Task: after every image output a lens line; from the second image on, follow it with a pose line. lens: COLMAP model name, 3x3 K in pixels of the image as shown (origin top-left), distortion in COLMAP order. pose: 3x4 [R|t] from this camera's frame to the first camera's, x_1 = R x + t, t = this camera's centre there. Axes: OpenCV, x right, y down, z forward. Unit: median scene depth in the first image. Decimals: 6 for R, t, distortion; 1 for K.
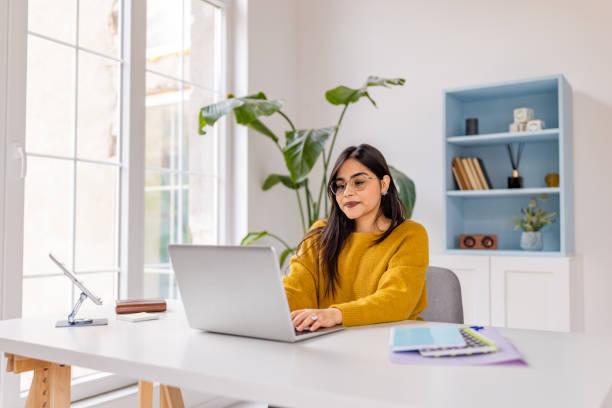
lens RADIAL K [[561.1, 0, 306.0], [0, 561.1, 204.0], [0, 0, 1]] dist [0.007673, 0.002553]
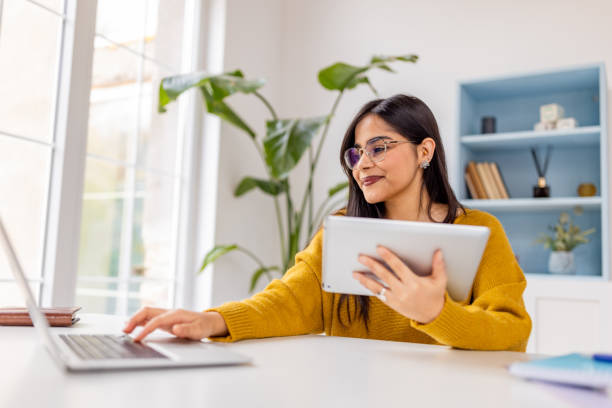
lens RADIAL K [[574.2, 0, 306.0], [0, 574.2, 204.0], [0, 0, 1]] dist [-0.010265, -0.005170]
pose [[0.997860, 0.039832, 0.051847, -0.017734], [-0.036866, 0.997696, -0.056953, 0.039126], [-0.053996, 0.054920, 0.997030, 0.176801]]
